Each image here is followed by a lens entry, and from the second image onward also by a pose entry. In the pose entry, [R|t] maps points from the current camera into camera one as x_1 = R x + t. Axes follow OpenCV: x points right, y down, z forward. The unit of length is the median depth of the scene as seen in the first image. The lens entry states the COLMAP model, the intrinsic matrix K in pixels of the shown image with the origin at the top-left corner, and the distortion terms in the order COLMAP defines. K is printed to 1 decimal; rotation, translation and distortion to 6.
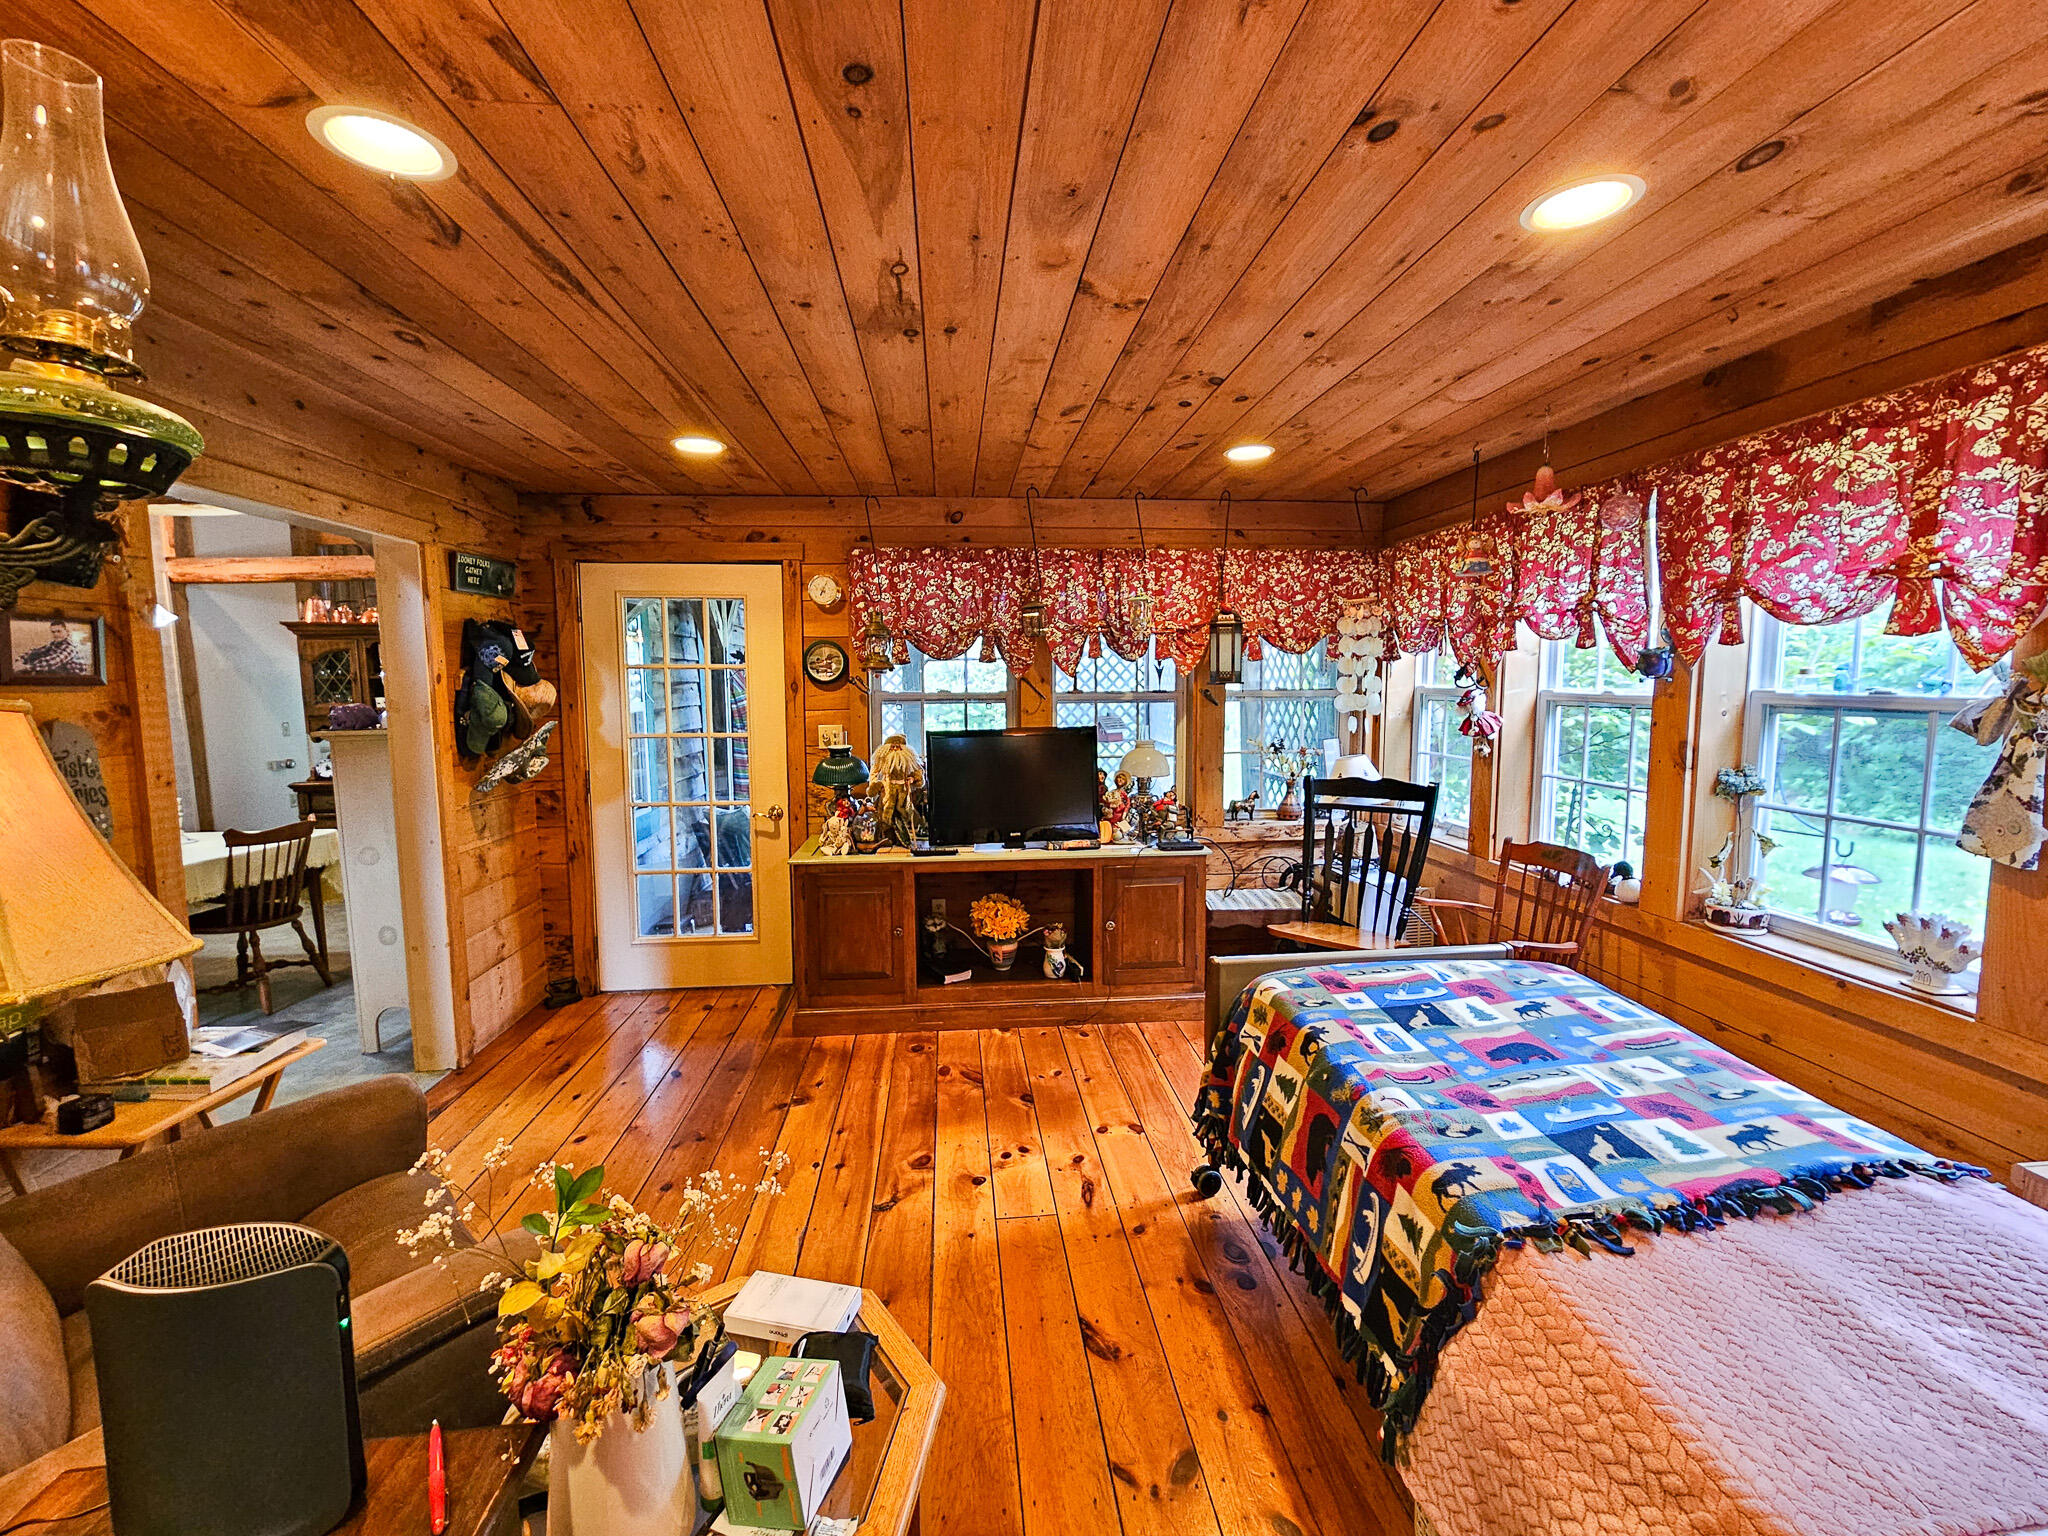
lens RADIAL K [[843.4, 0, 1031.0], [0, 843.4, 762.4], [0, 0, 1]] dist [-0.000622, -0.000467]
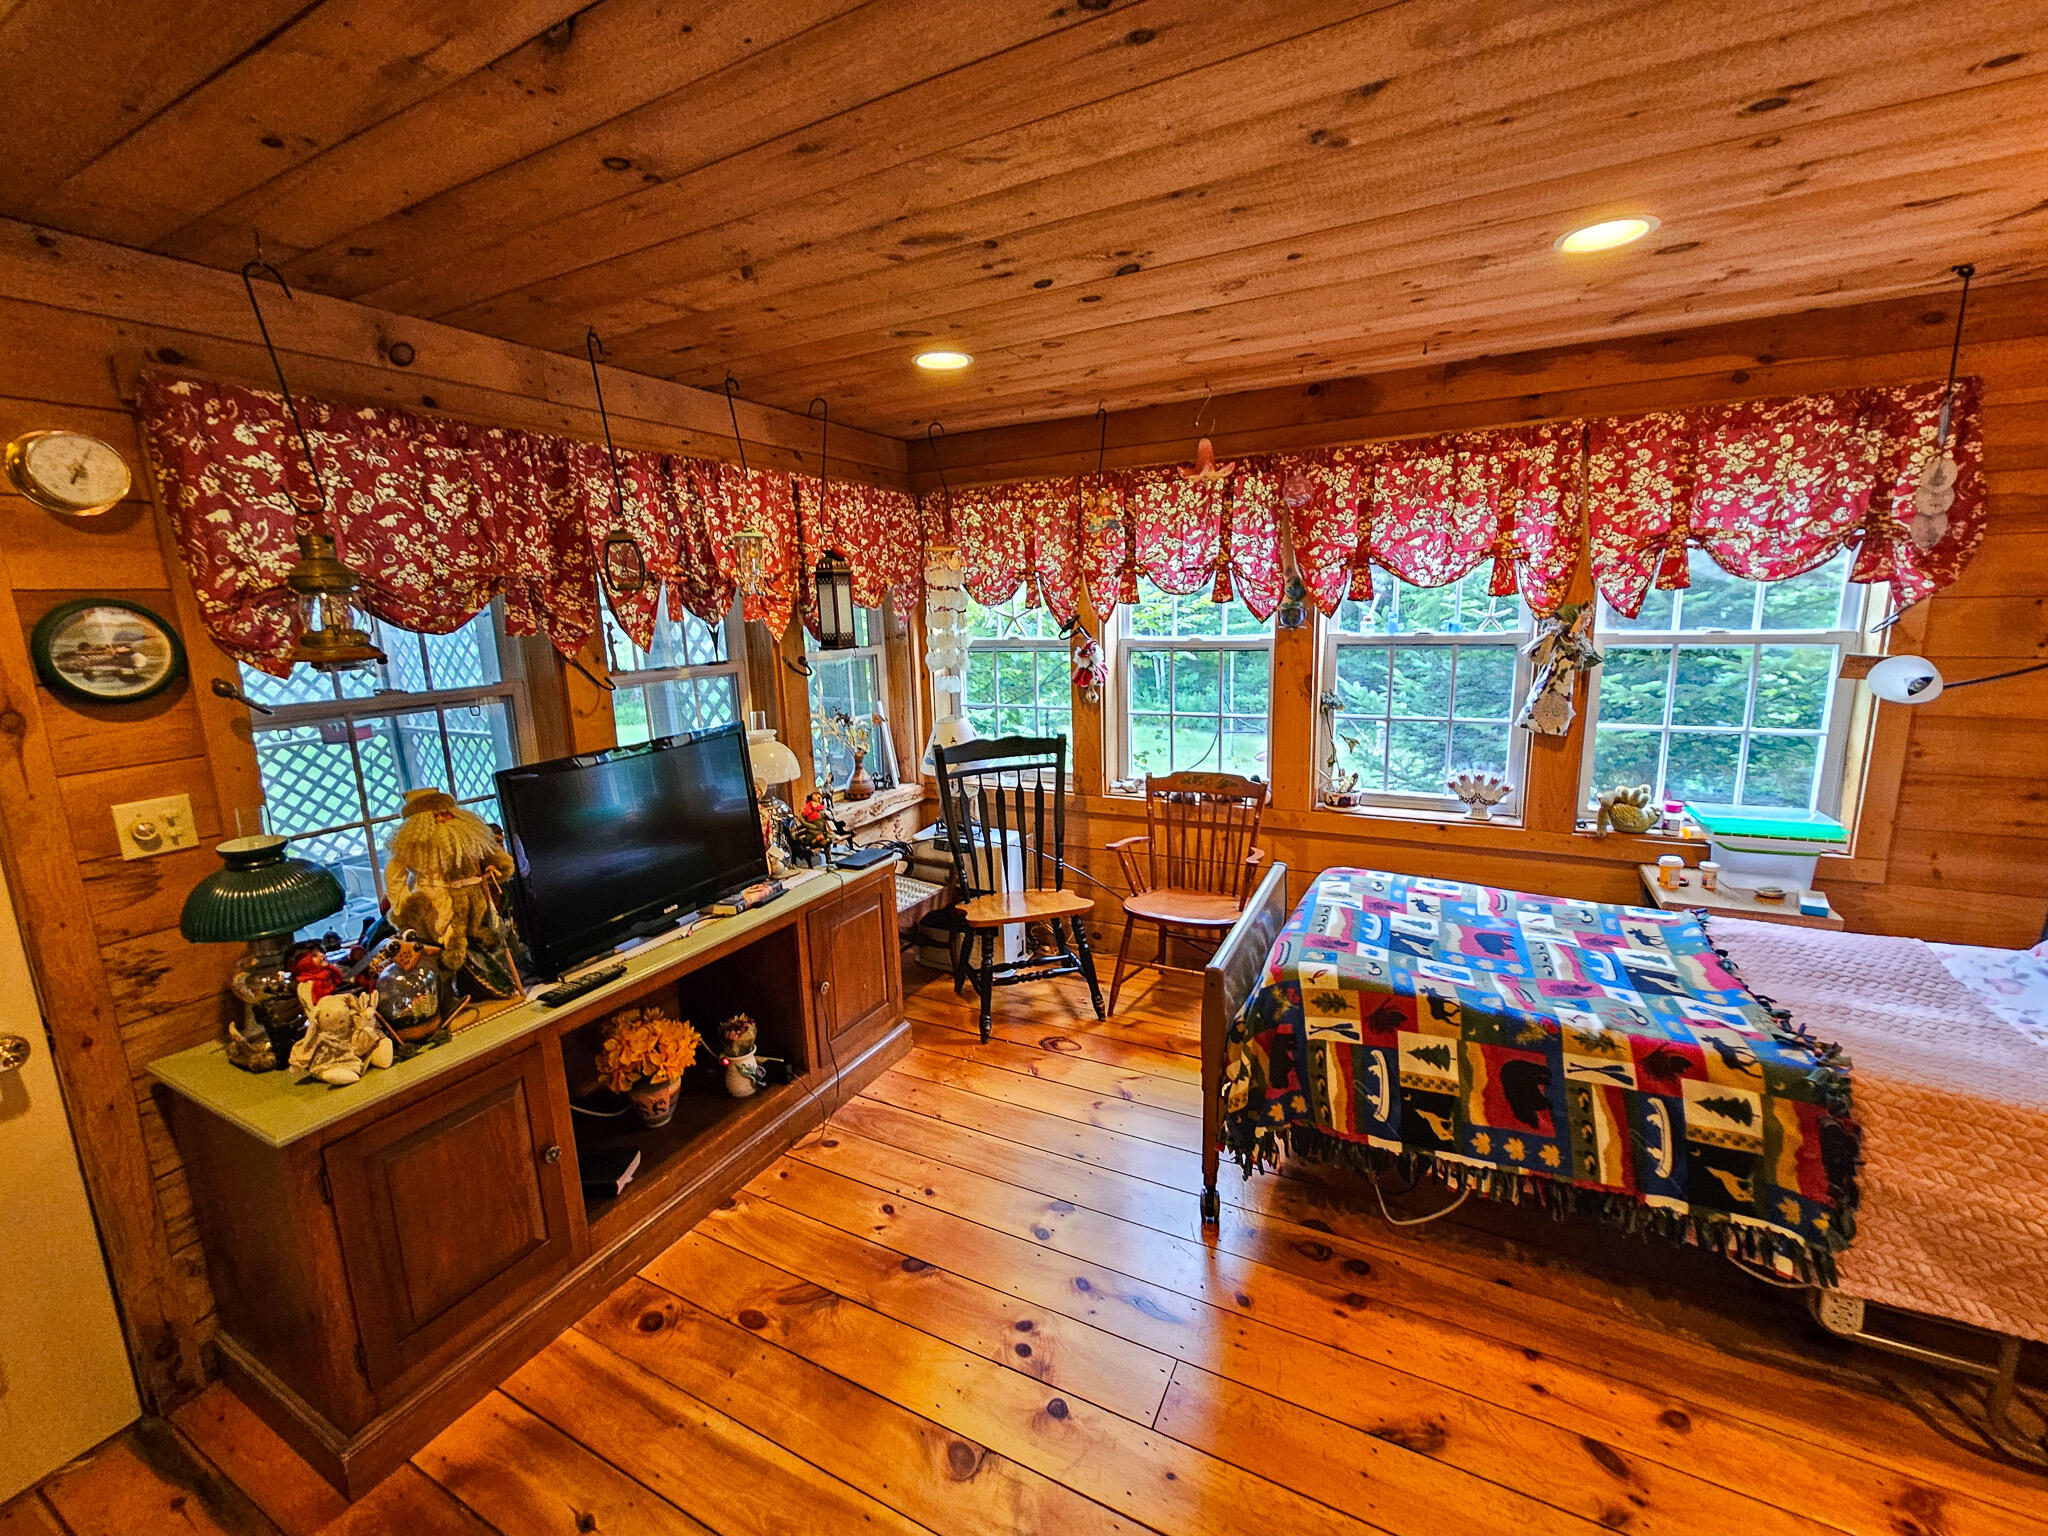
lens RADIAL K [[843.4, 0, 1024.3], [0, 843.4, 765.0], [0, 0, 1]] dist [-0.000622, -0.000467]
pose [[0.544848, -0.171497, 0.820810, -0.560649], [0.113043, 0.984949, 0.130754, -0.109480], [-0.830880, 0.021546, 0.556034, 0.651487]]
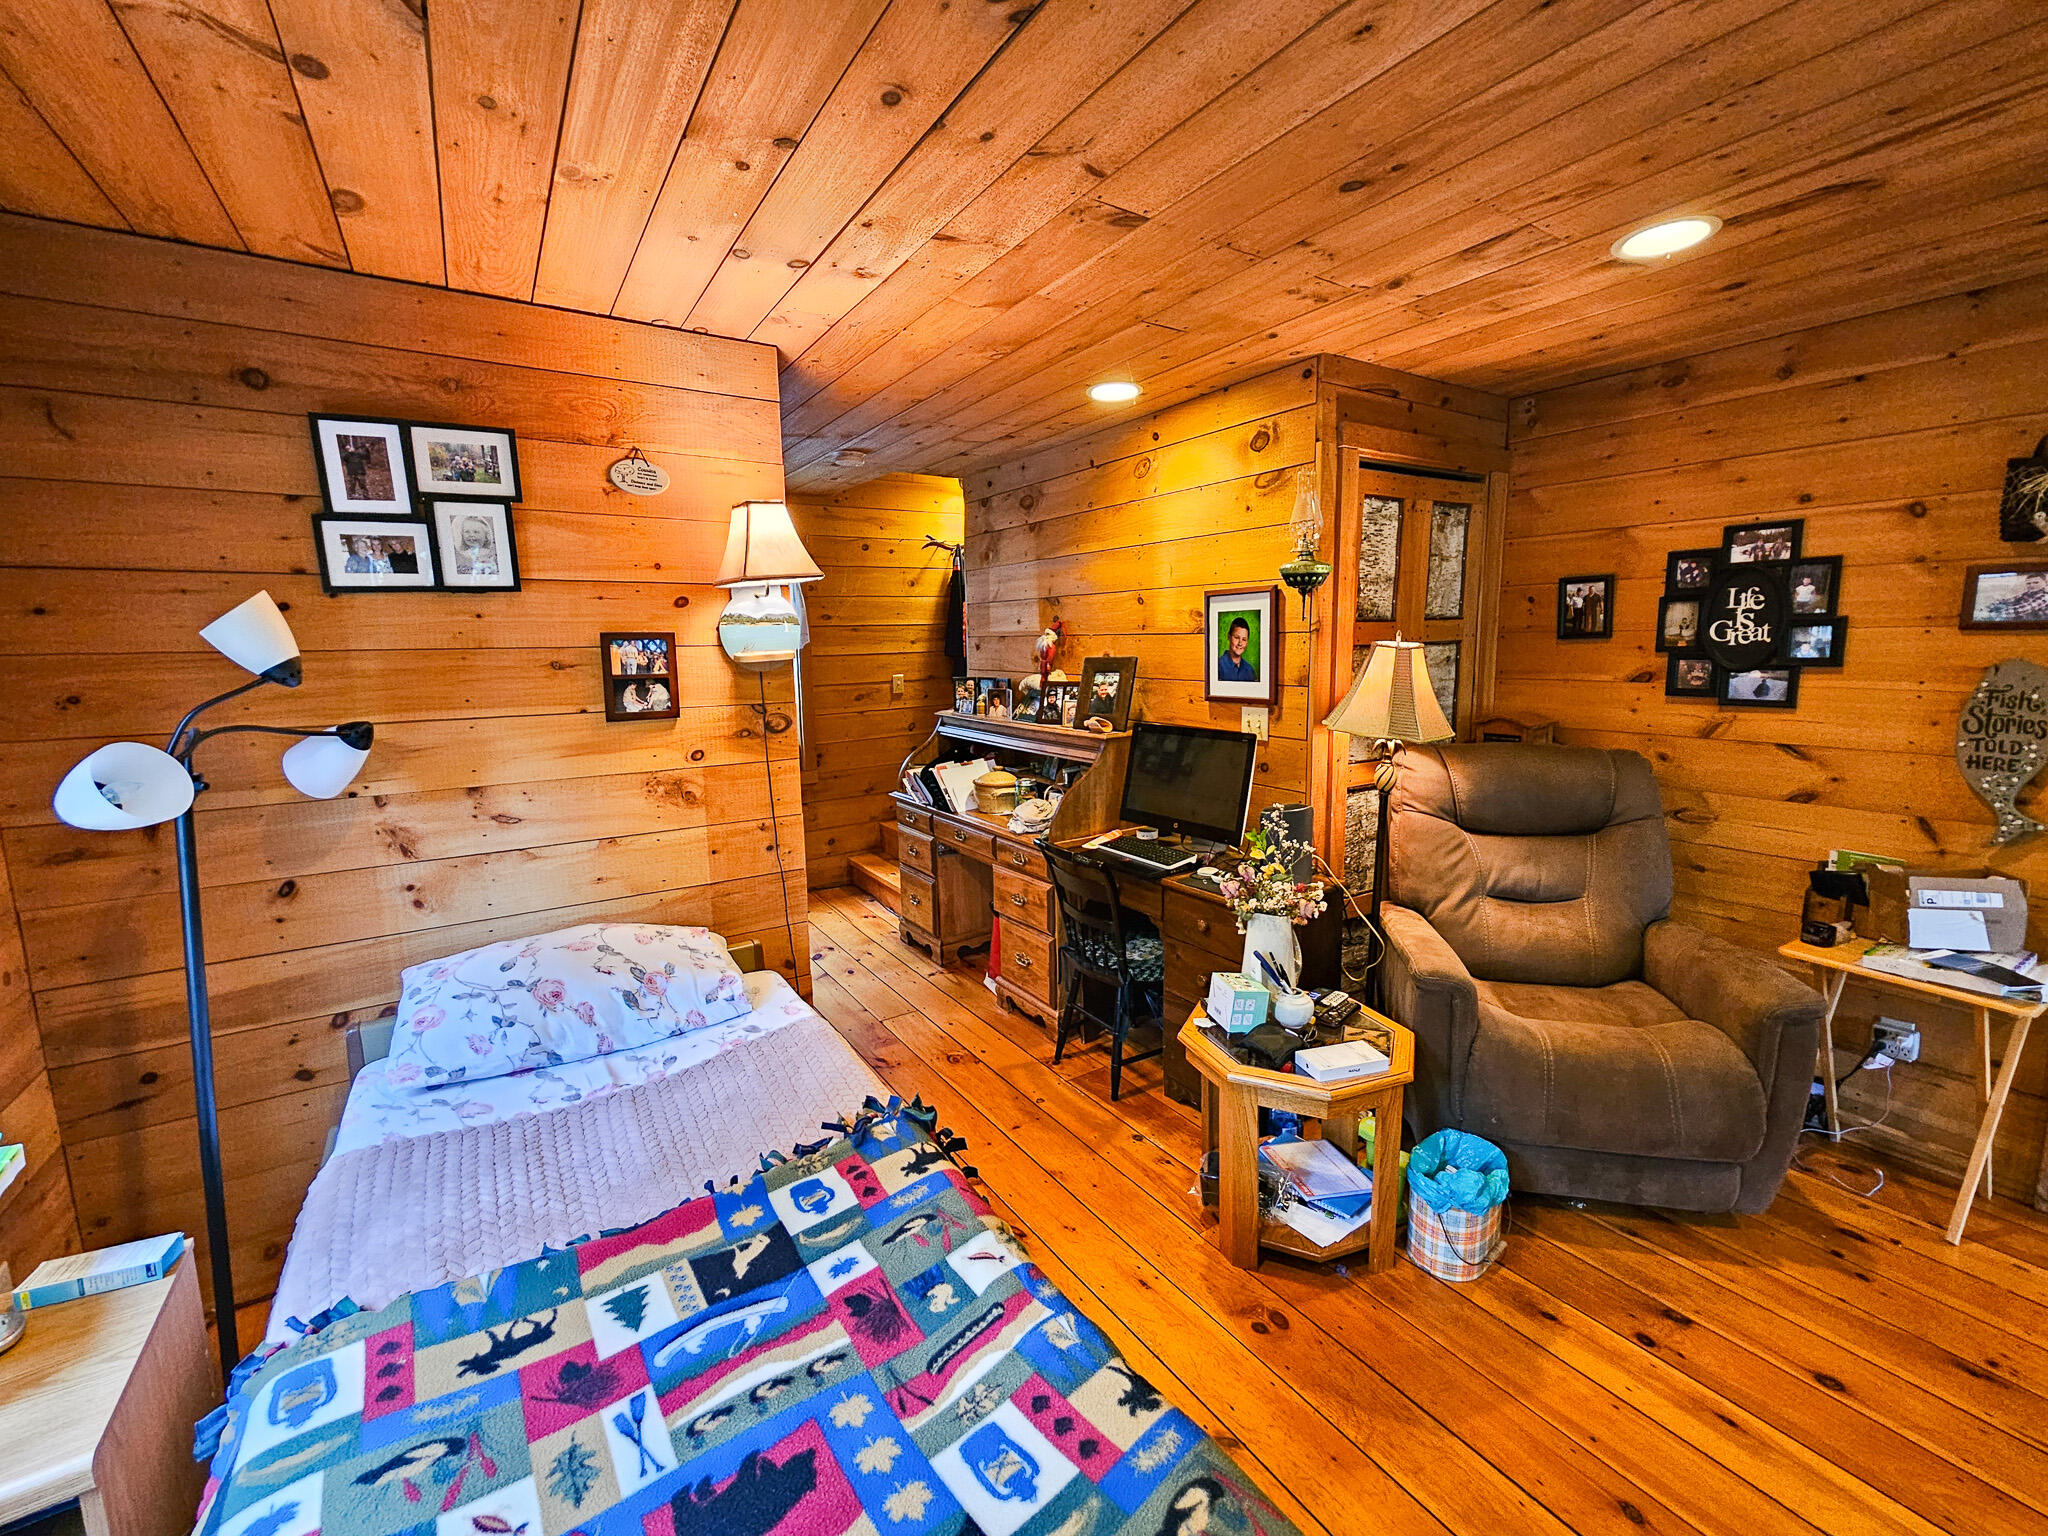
lens RADIAL K [[843.4, 0, 1029.9], [0, 843.4, 764.4], [0, 0, 1]] dist [-0.000622, -0.000467]
pose [[-0.884153, 0.093013, -0.457844, 0.455316], [-0.024138, 0.969579, 0.243587, -0.117448], [0.466573, 0.226420, -0.855011, 1.016232]]
